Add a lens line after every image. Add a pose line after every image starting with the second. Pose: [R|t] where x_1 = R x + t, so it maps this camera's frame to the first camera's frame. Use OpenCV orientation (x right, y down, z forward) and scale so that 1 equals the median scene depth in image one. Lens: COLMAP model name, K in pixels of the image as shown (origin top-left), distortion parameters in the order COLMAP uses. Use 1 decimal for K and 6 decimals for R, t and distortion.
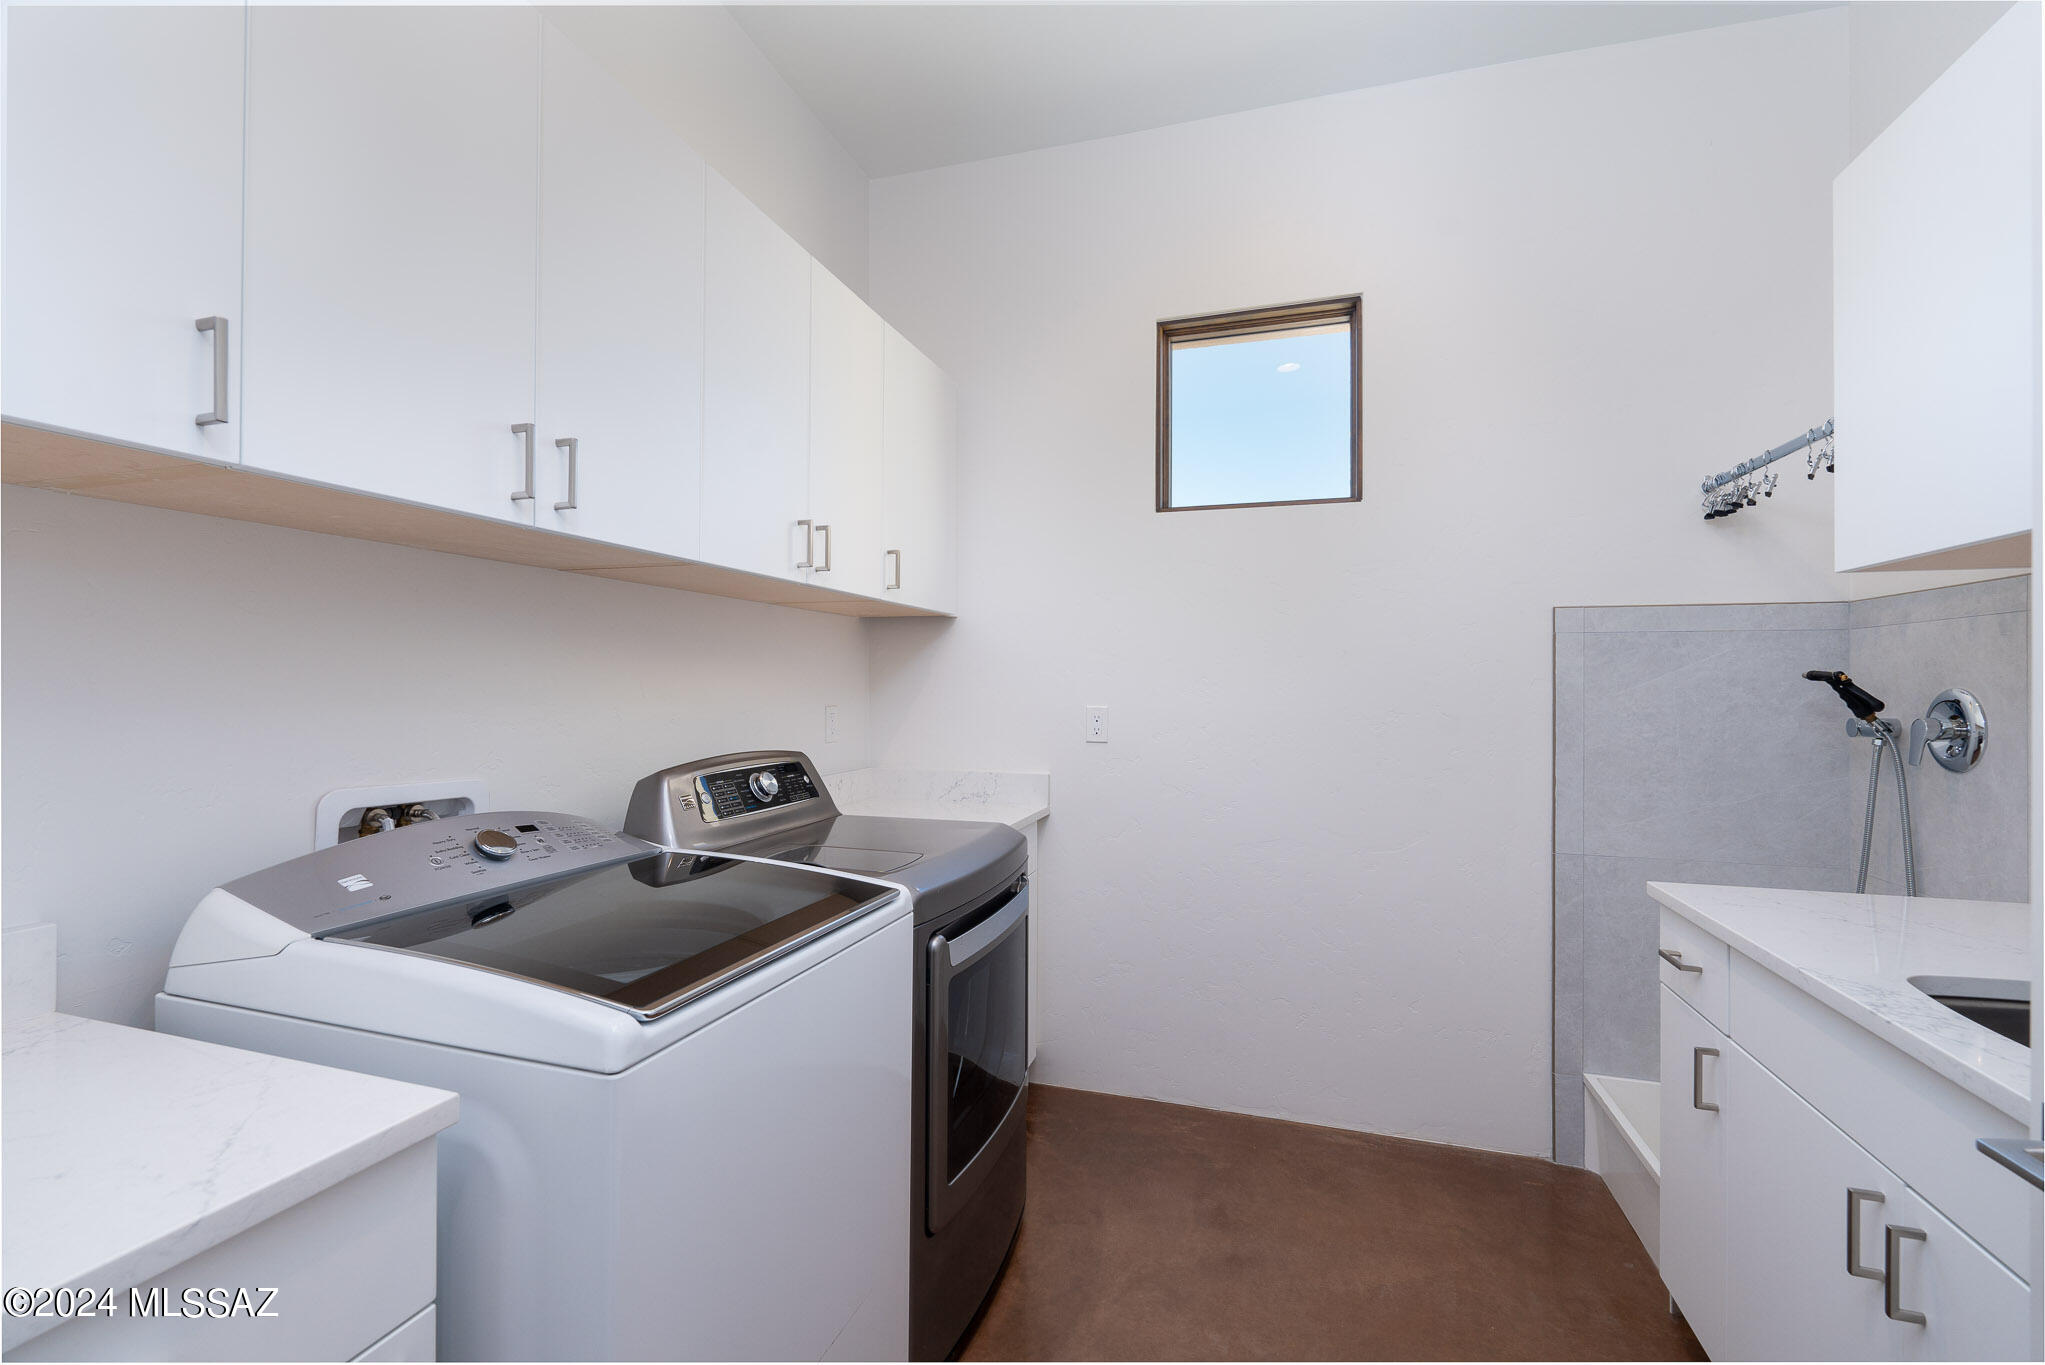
lens RADIAL K [[897.0, 0, 1020.8], [0, 897.0, 685.5], [0, 0, 1]] dist [-0.005602, -0.000334]
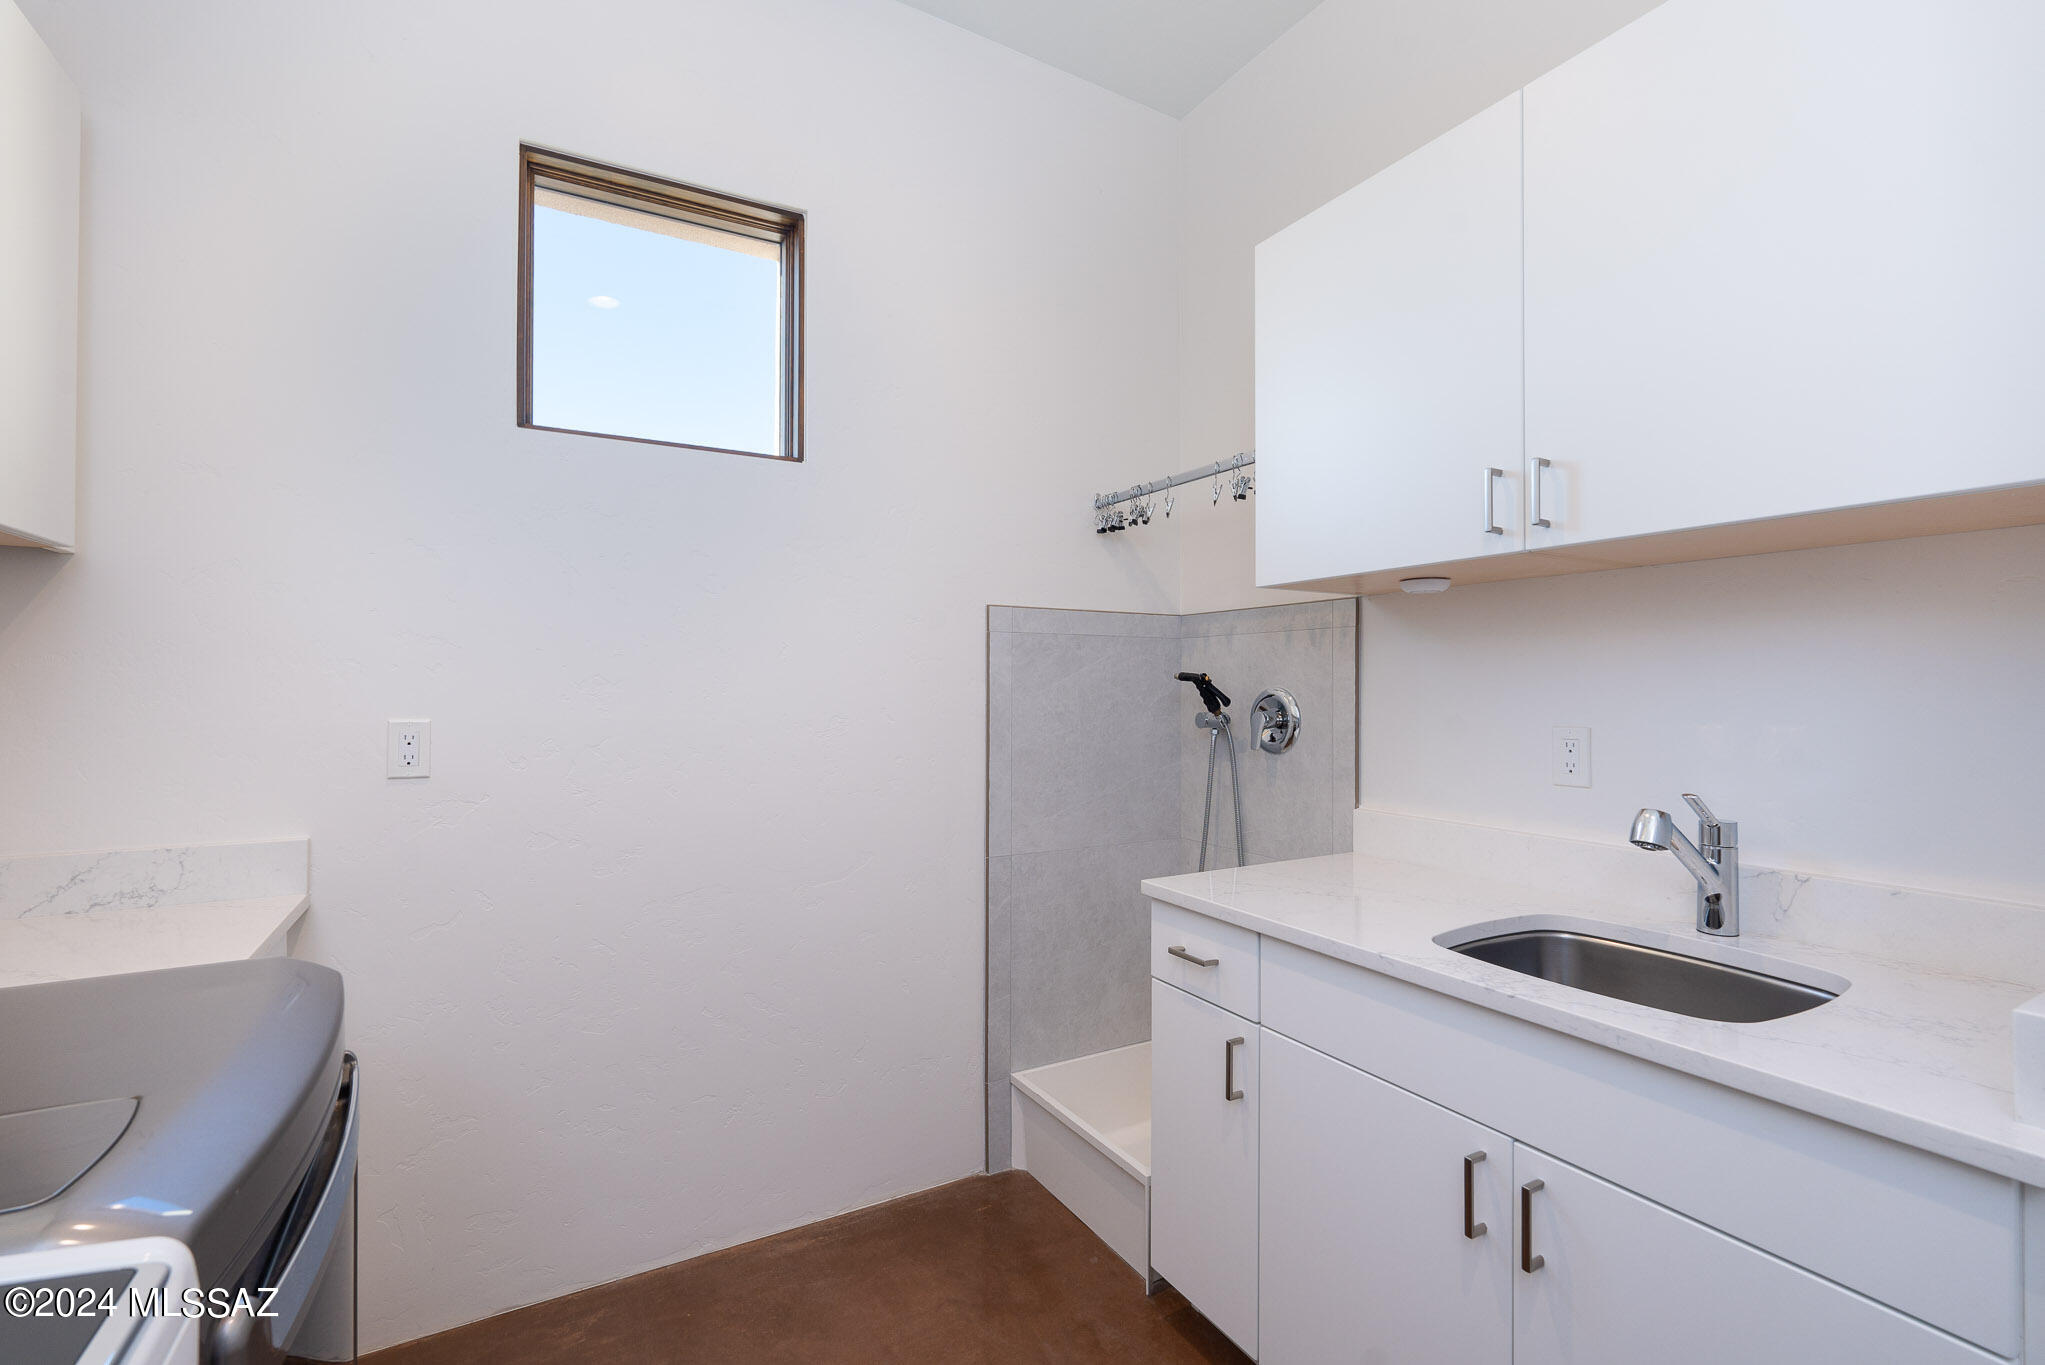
lens RADIAL K [[897.0, 0, 1024.8], [0, 897.0, 682.7], [0, 0, 1]] dist [-0.005602, -0.000334]
pose [[0.672469, 0.001347, 0.740124, -0.104682], [0.001493, 0.999994, -0.003177, 0.000261], [-0.740123, 0.003241, 0.672463, 0.326181]]
